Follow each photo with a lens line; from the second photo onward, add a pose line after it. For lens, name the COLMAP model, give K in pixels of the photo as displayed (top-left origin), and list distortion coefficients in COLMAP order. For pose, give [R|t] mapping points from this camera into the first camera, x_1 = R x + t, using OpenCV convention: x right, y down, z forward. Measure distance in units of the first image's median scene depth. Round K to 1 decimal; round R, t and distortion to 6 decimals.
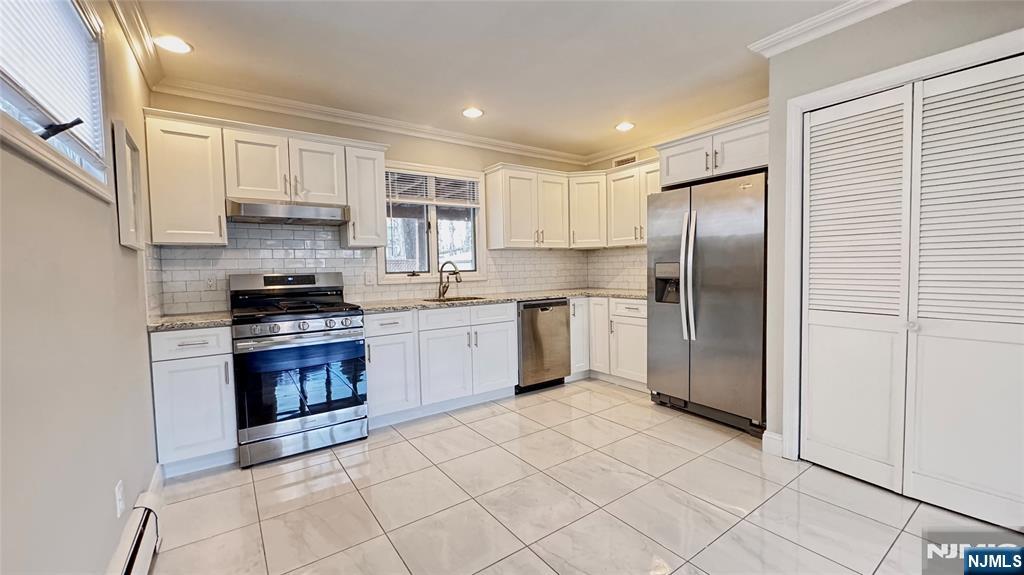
lens RADIAL K [[409.7, 0, 512.0], [0, 409.7, 287.5], [0, 0, 1]] dist [-0.000128, 0.000058]
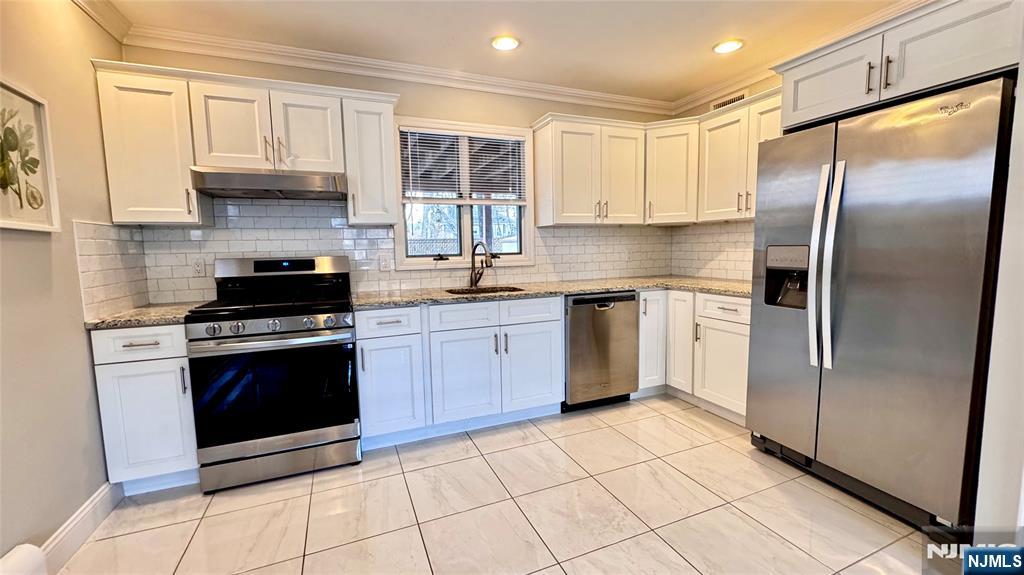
lens RADIAL K [[409.7, 0, 512.0], [0, 409.7, 287.5], [0, 0, 1]] dist [-0.000128, 0.000058]
pose [[0.975408, 0.024915, -0.218994, 0.091625], [-0.012788, 0.998314, 0.056618, -0.024036], [0.220035, -0.052426, 0.974082, 0.253776]]
